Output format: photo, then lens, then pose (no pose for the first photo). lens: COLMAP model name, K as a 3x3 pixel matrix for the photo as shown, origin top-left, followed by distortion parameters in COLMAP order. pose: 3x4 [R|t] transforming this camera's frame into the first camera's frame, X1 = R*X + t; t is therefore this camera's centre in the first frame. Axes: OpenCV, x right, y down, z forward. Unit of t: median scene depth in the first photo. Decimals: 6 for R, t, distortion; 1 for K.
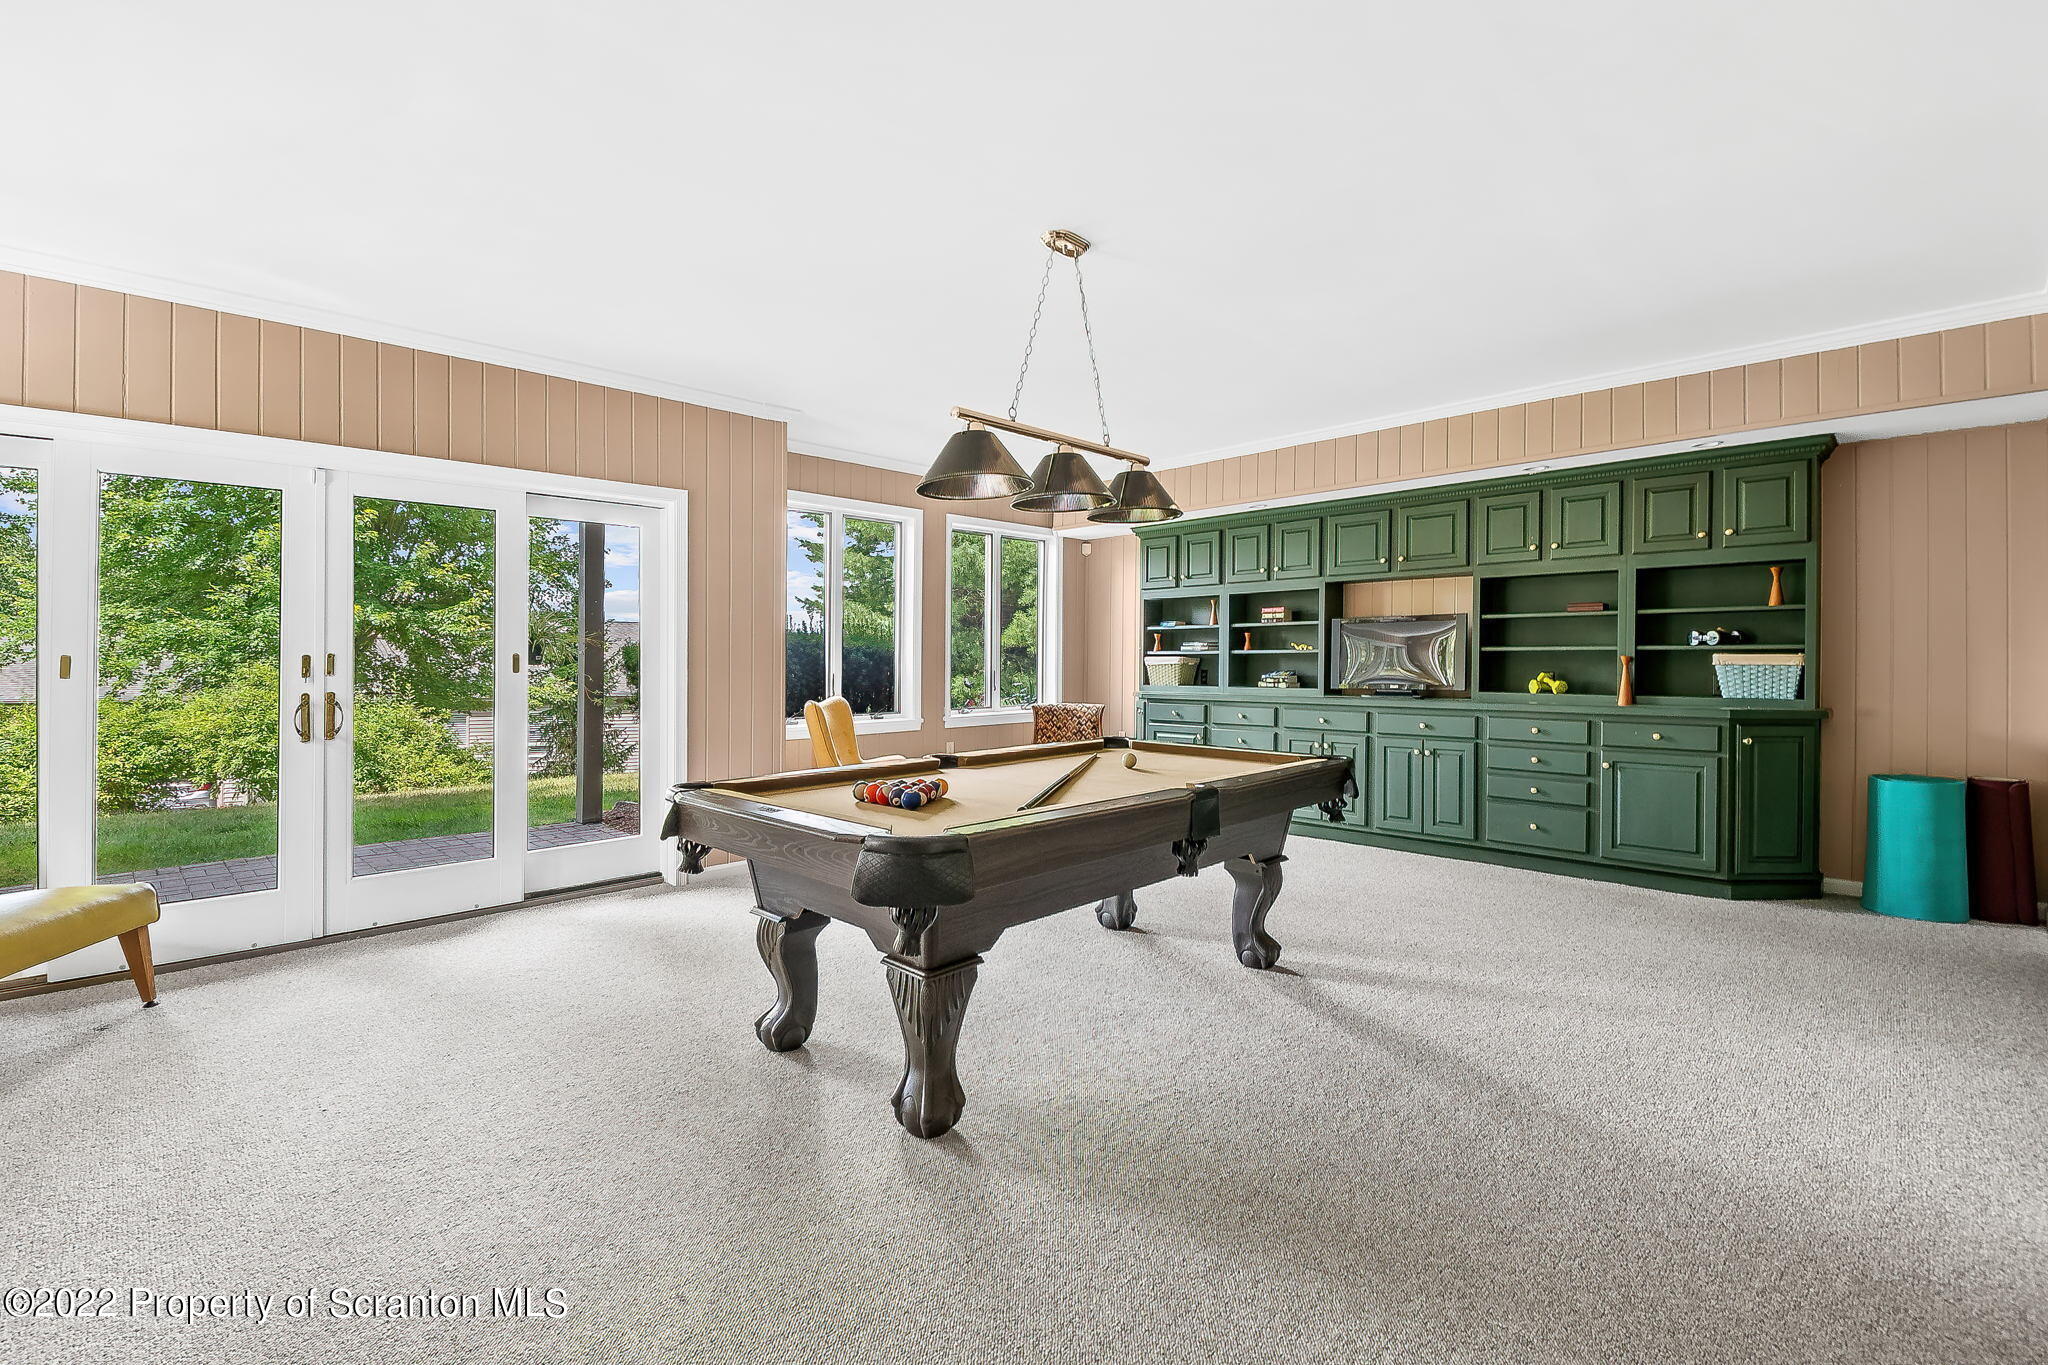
lens RADIAL K [[897.8, 0, 1007.8], [0, 897.8, 671.8], [0, 0, 1]] dist [0.009408, -0.015314]
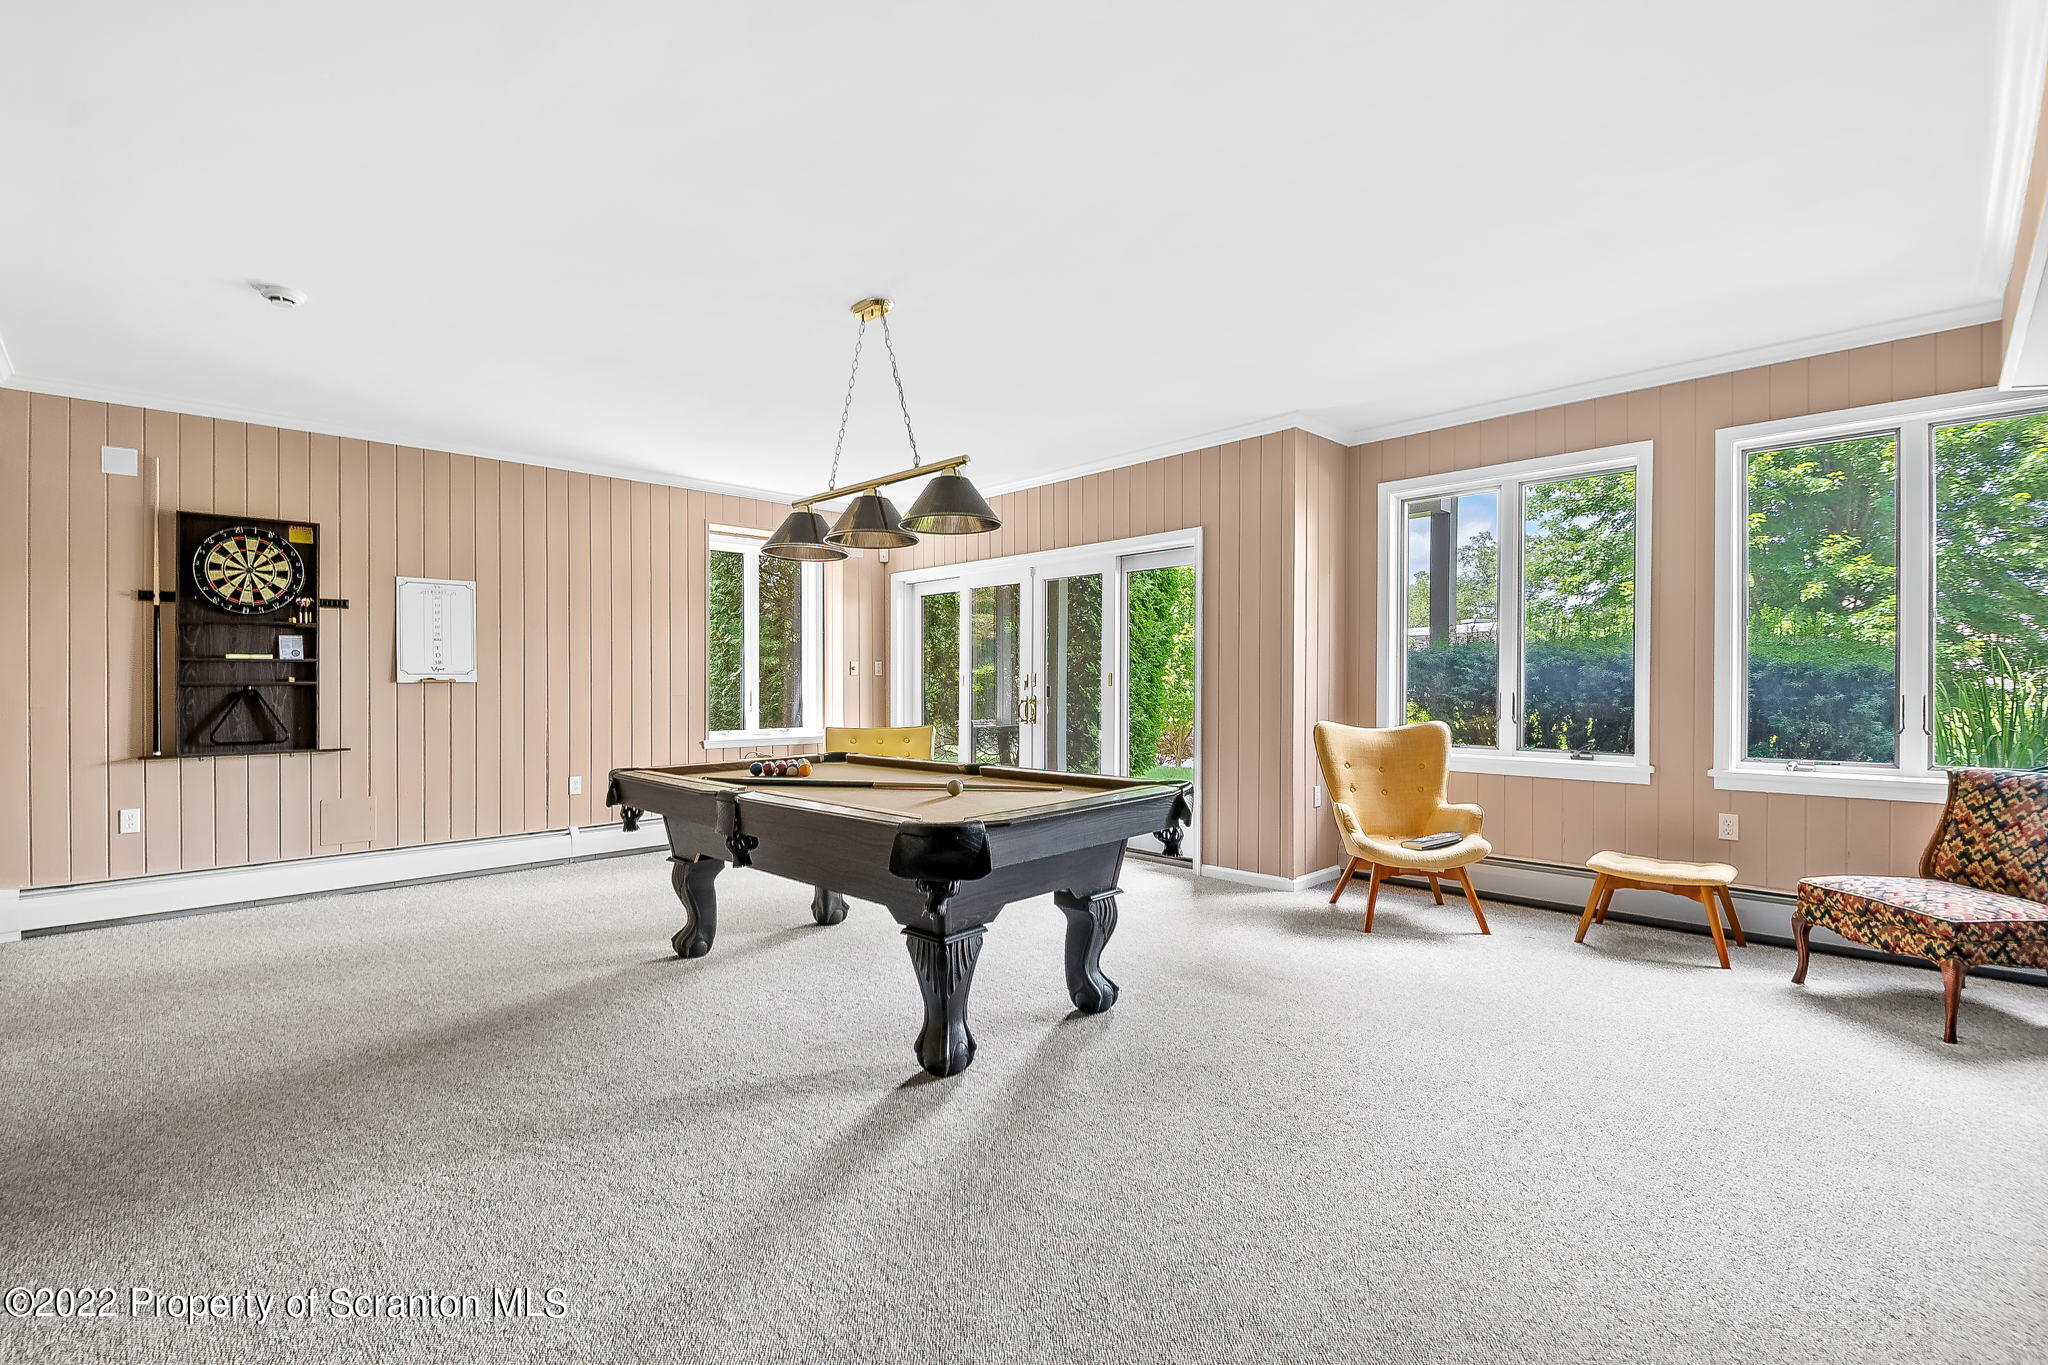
lens RADIAL K [[908.4, 0, 1024.0], [0, 908.4, 682.5], [0, 0, 1]] dist [0.000818, -0.000222]
pose [[0.000033, 0.007227, -0.999974, 1.194699], [-0.007755, 0.999944, 0.007226, -0.020214], [0.999970, 0.007754, 0.000089, 1.190456]]
